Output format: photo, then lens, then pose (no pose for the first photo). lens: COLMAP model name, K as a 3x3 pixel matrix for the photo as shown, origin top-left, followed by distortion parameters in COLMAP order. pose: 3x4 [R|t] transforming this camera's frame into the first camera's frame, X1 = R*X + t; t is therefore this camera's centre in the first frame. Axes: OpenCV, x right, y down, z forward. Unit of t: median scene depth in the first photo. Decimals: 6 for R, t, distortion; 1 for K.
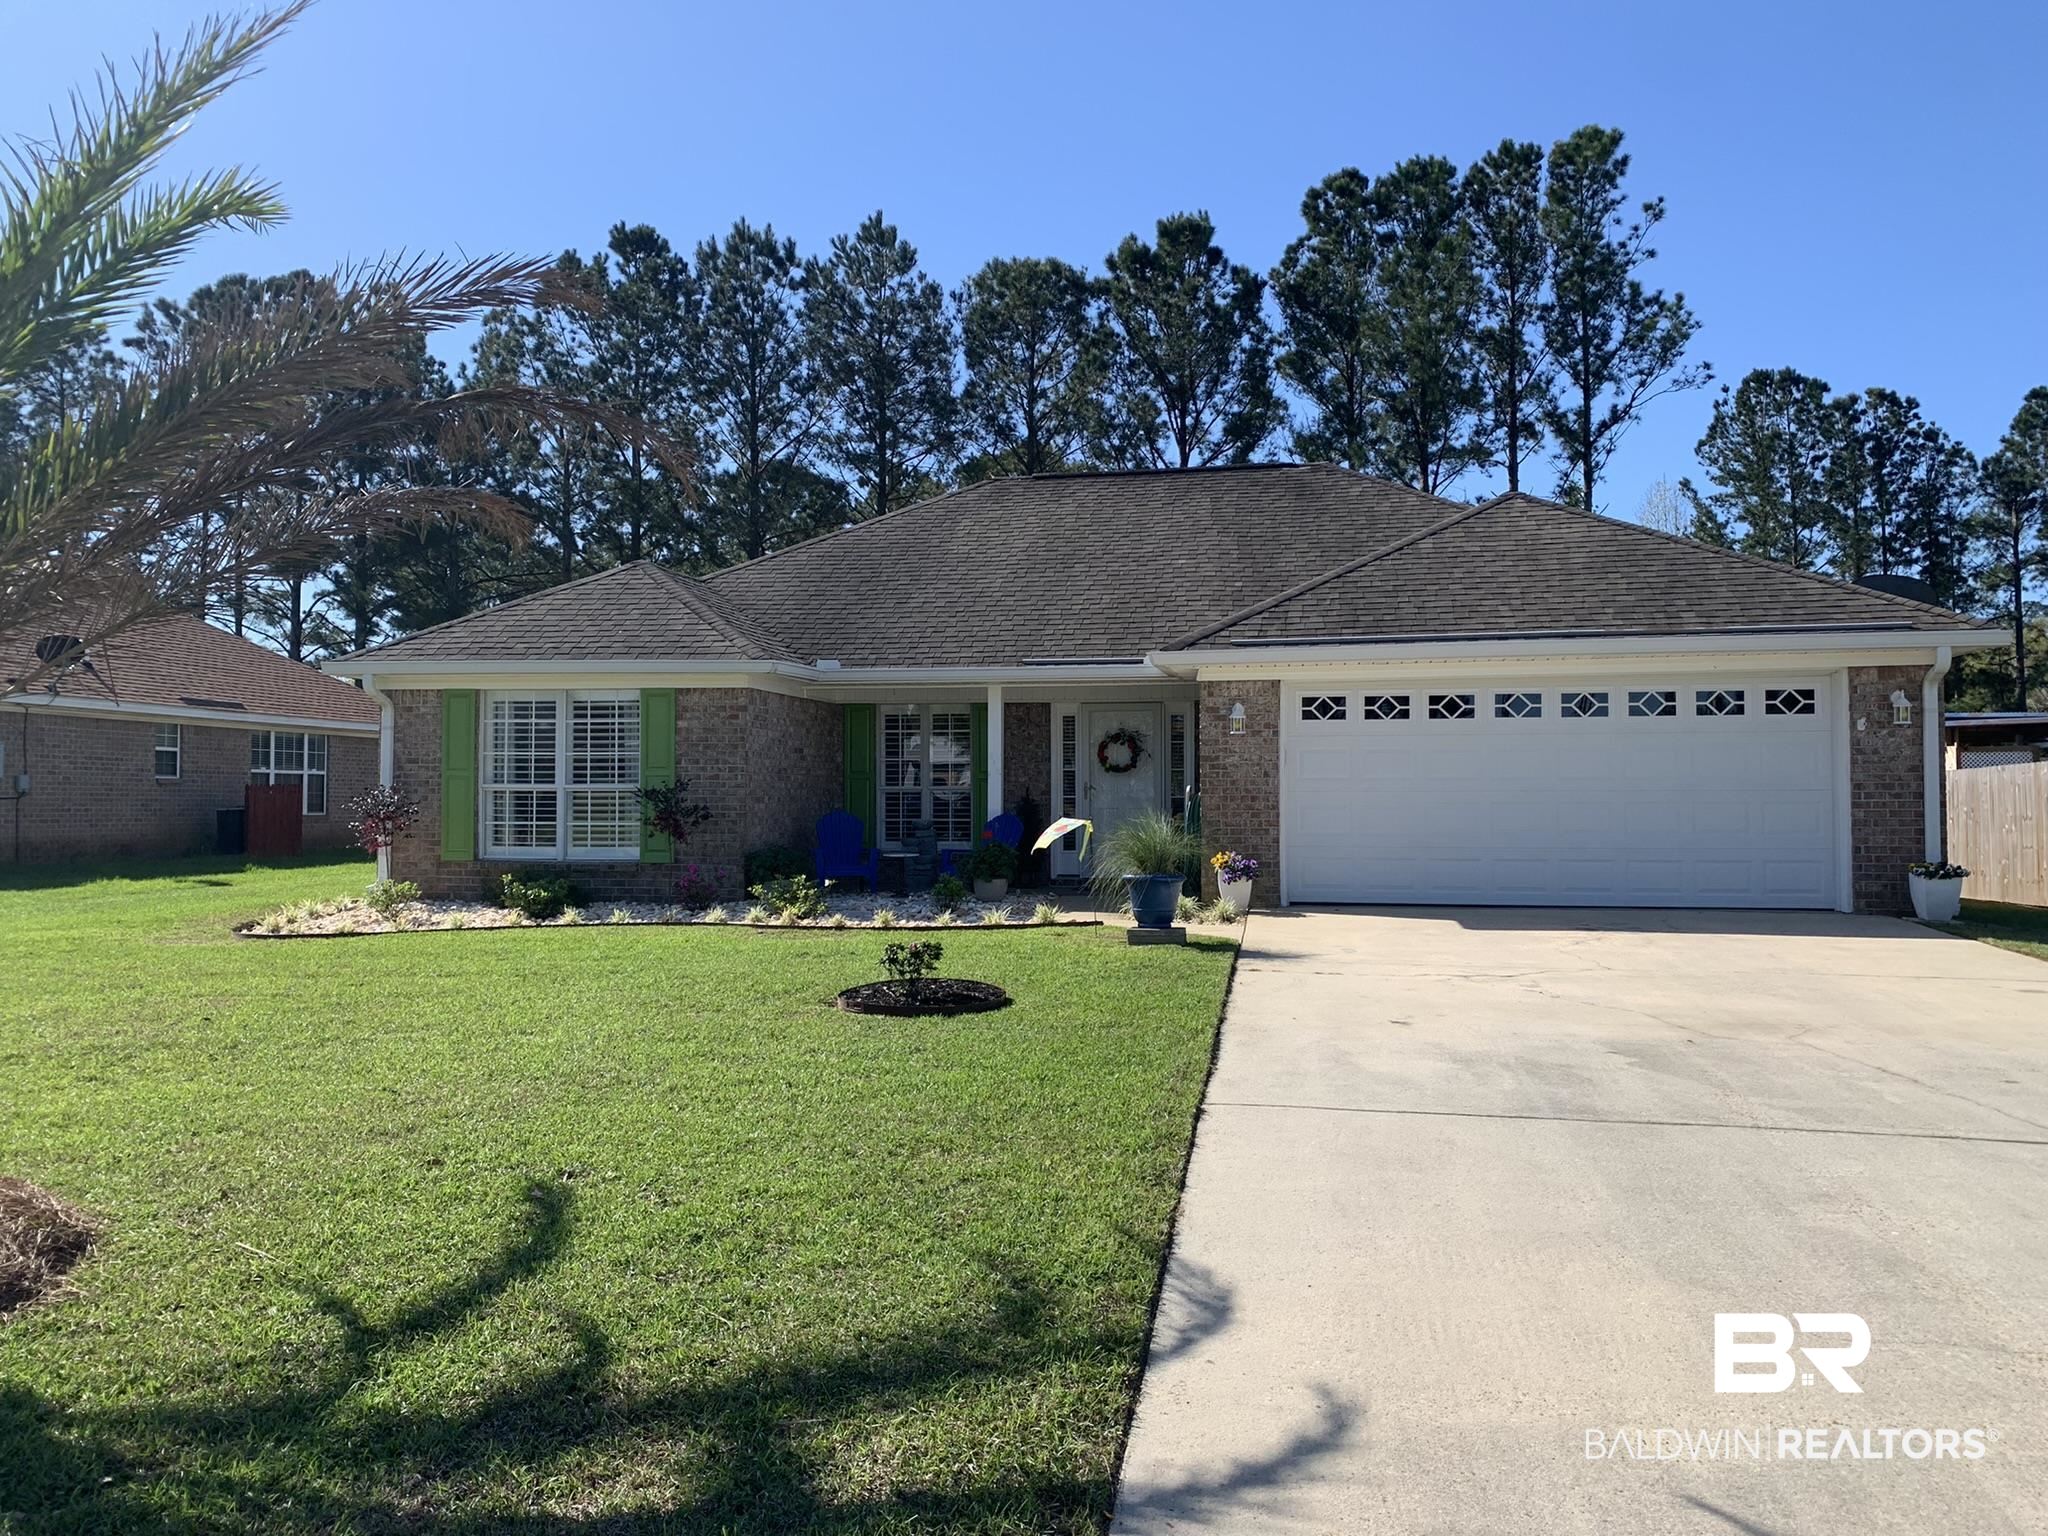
lens RADIAL K [[1532.9, 0, 1051.8], [0, 1532.9, 764.0], [0, 0, 1]] dist [0.012240, -0.006783]
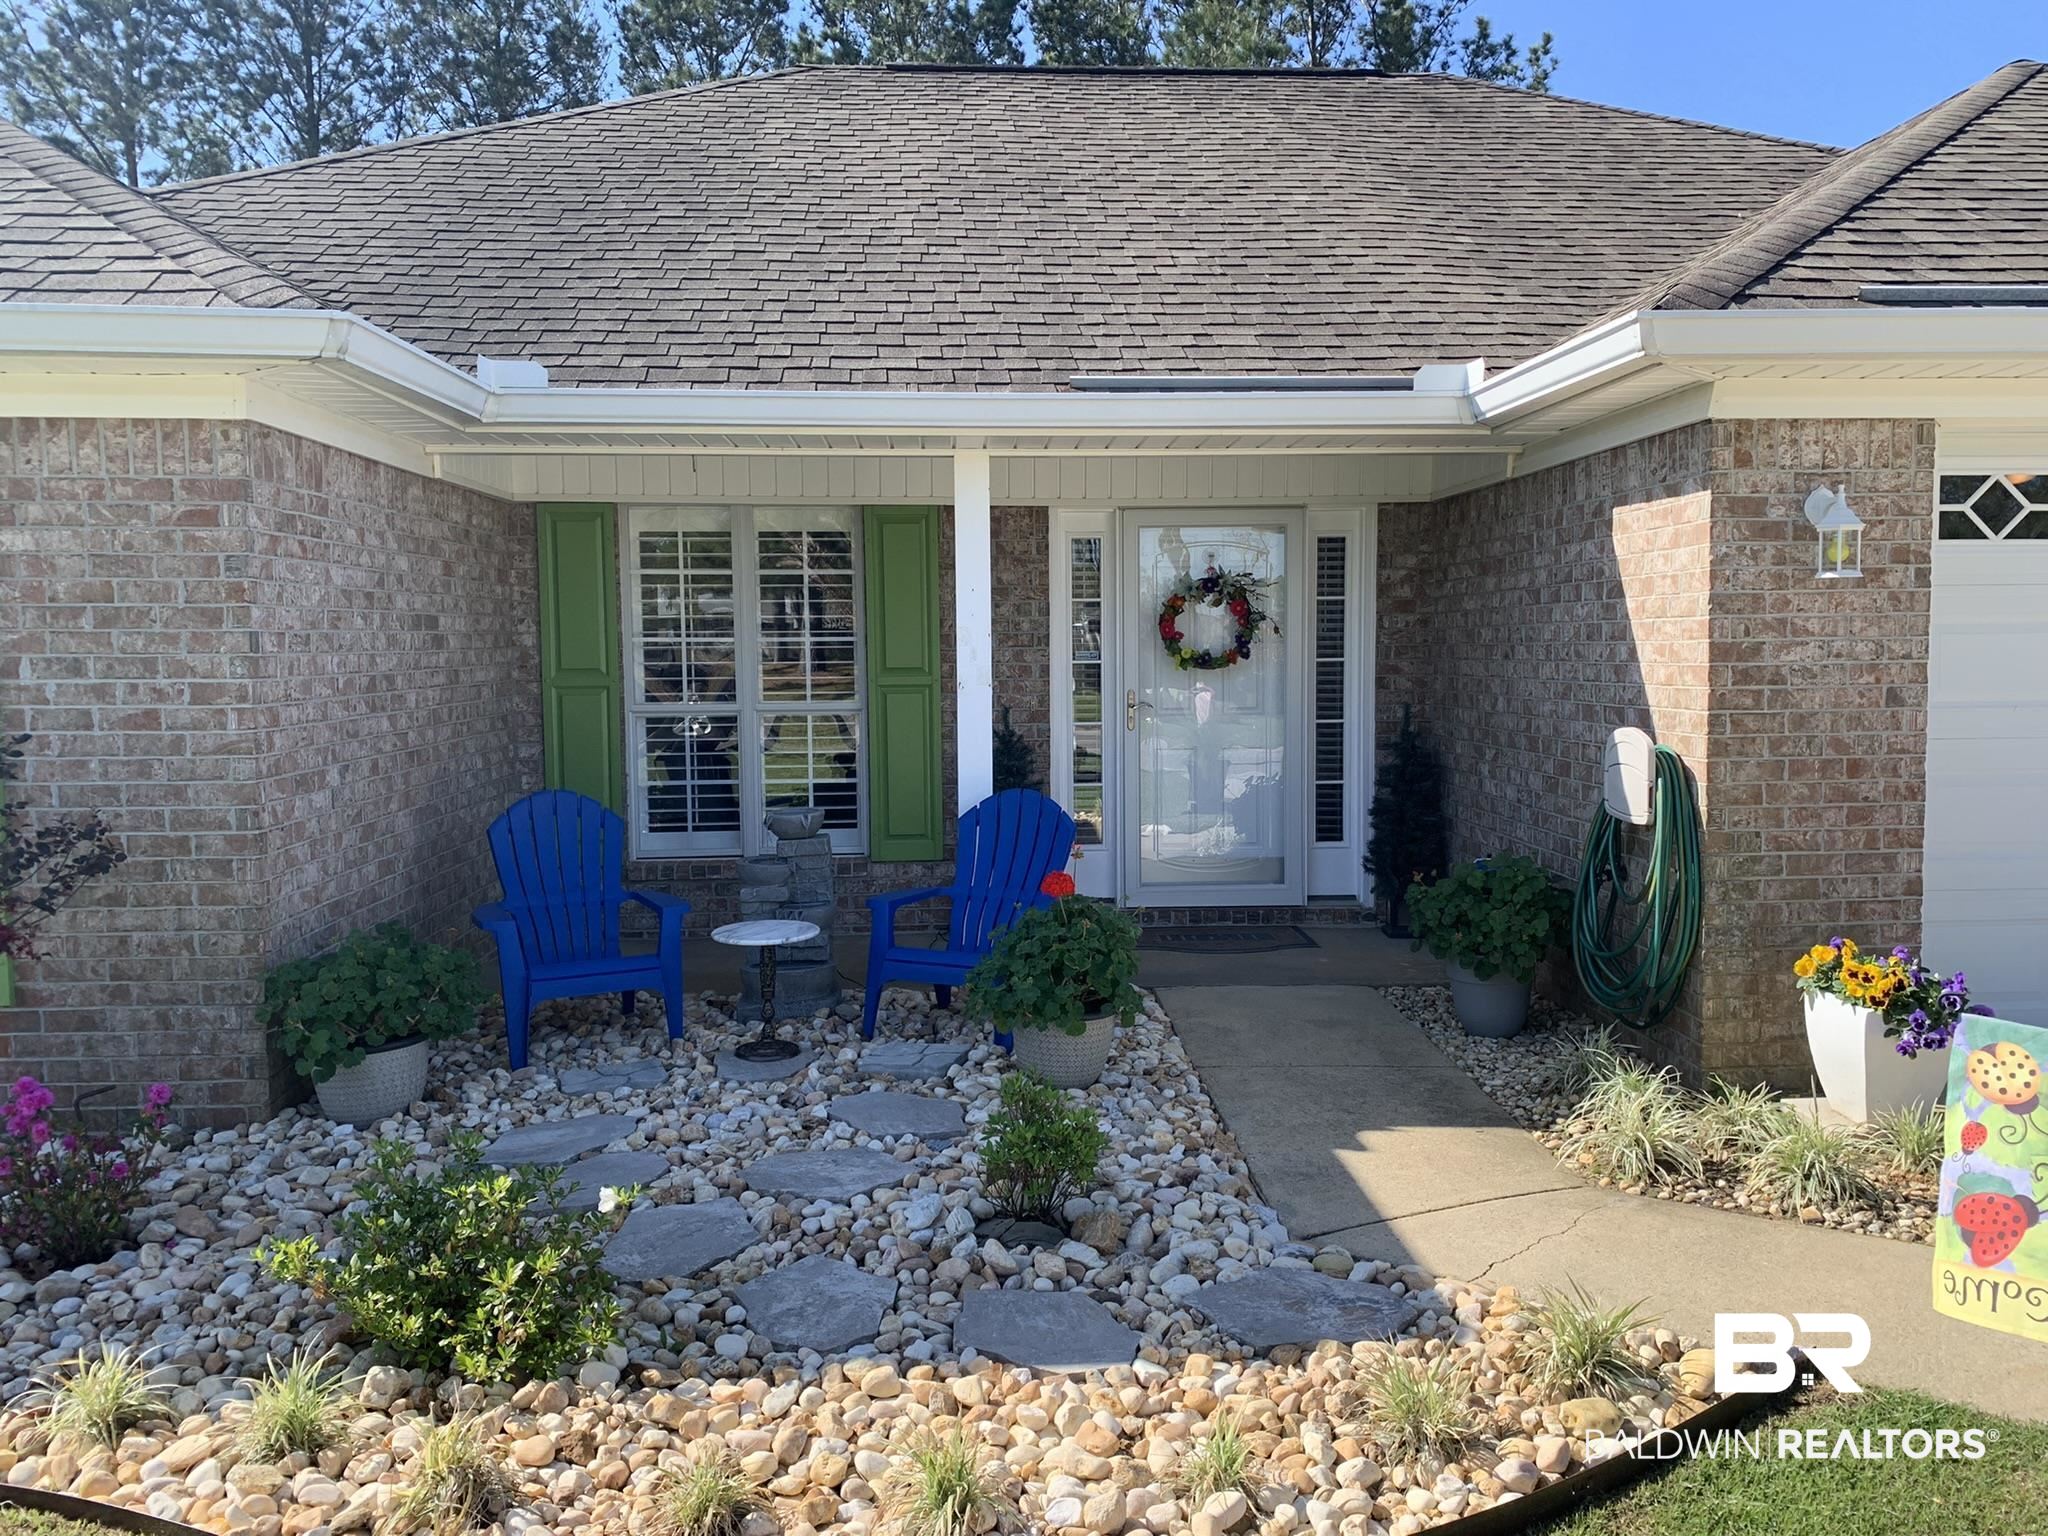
lens RADIAL K [[1487.5, 0, 1024.0], [0, 1487.5, 768.0], [0, 0, 1]] dist [-0.002618, -0.003898]
pose [[0.972738, -0.026378, 0.230401, -0.112918], [0.002402, 0.994603, 0.103726, -0.011207], [-0.231894, -0.100345, 0.967552, 0.642649]]
